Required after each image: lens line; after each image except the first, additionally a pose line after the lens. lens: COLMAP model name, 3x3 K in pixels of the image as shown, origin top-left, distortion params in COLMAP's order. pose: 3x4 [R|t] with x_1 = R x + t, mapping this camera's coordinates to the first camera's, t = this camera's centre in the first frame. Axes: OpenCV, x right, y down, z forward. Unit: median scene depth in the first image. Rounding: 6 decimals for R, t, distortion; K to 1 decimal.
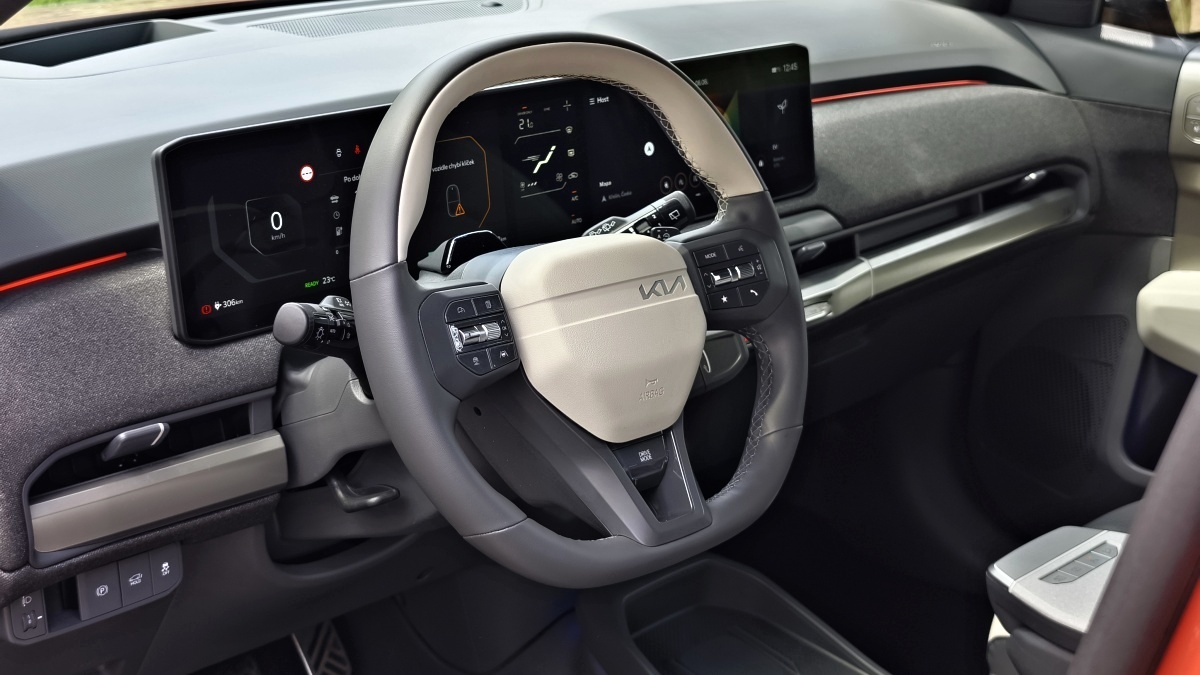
lens RADIAL K [[1876.5, 0, 599.4], [0, 1876.5, 336.4], [0, 0, 1]] dist [0.000221, 0.000000]
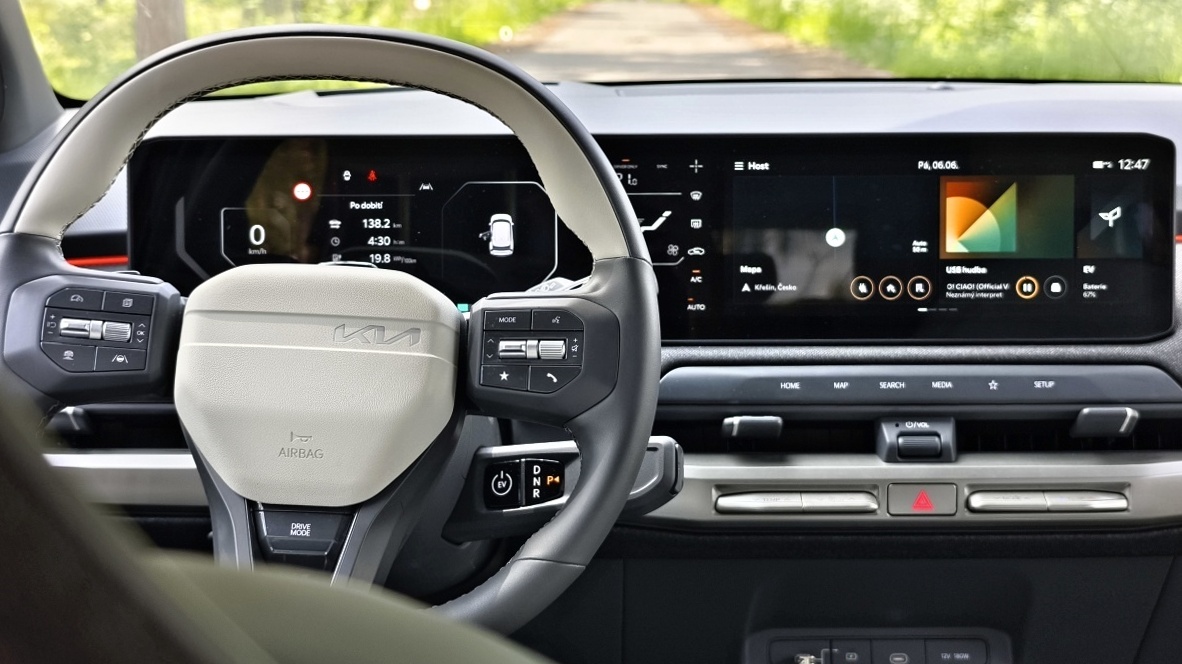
lens RADIAL K [[1848.4, 0, 590.6], [0, 1848.4, 333.2], [0, 0, 1]] dist [0.000221, 0.000000]
pose [[0.660842, 0.125919, -0.739887, 0.560183], [-0.207745, 0.977996, -0.019108, -0.025610], [0.721200, 0.166335, 0.672460, 0.428644]]
